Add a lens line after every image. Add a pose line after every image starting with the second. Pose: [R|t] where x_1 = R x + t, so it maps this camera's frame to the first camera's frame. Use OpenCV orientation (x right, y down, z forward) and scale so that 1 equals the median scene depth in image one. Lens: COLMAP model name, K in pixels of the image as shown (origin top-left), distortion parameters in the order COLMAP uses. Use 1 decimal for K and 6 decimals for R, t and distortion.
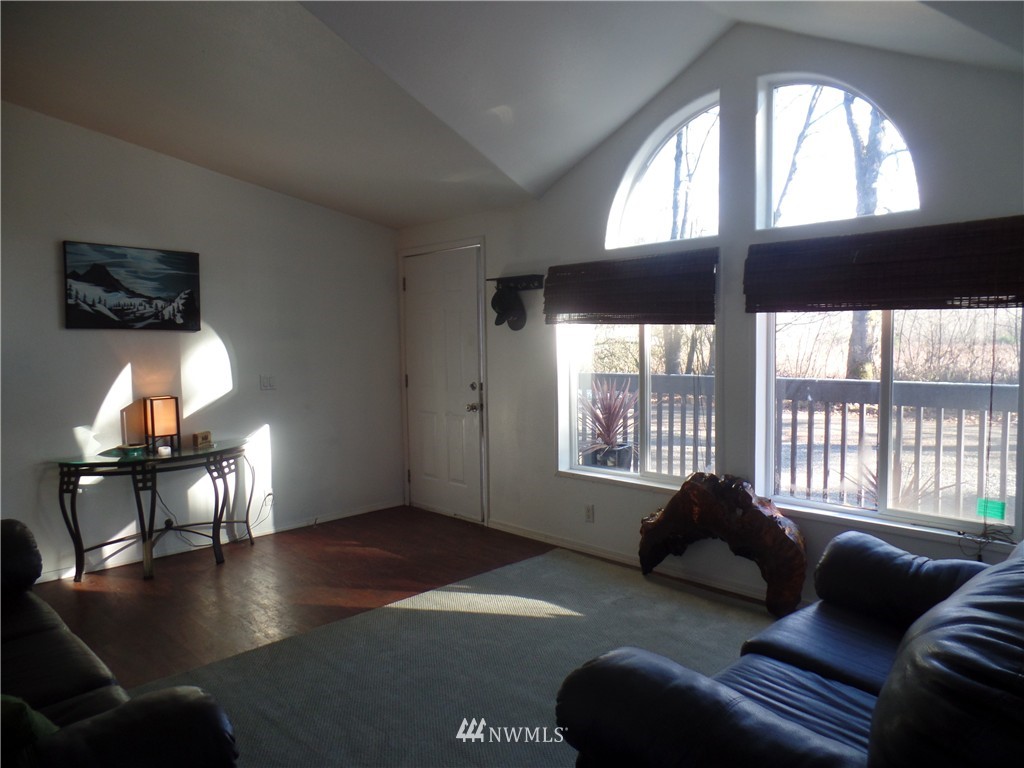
lens RADIAL K [[704.7, 0, 516.2], [0, 704.7, 388.5], [0, 0, 1]] dist [0.001822, 0.001349]
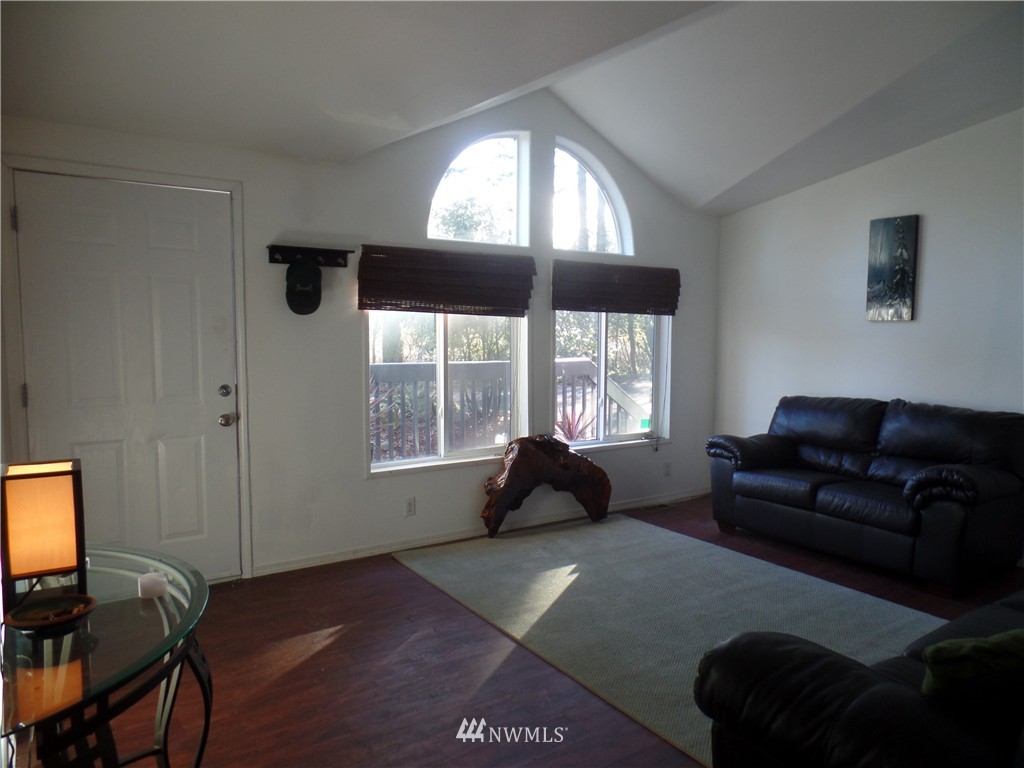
lens RADIAL K [[704.7, 0, 516.2], [0, 704.7, 388.5], [0, 0, 1]] dist [0.001822, 0.001349]
pose [[0.184913, -0.073106, 0.980032, -0.893407], [0.055836, 0.996400, 0.063792, -0.043376], [-0.981167, 0.042925, 0.188329, 0.733890]]
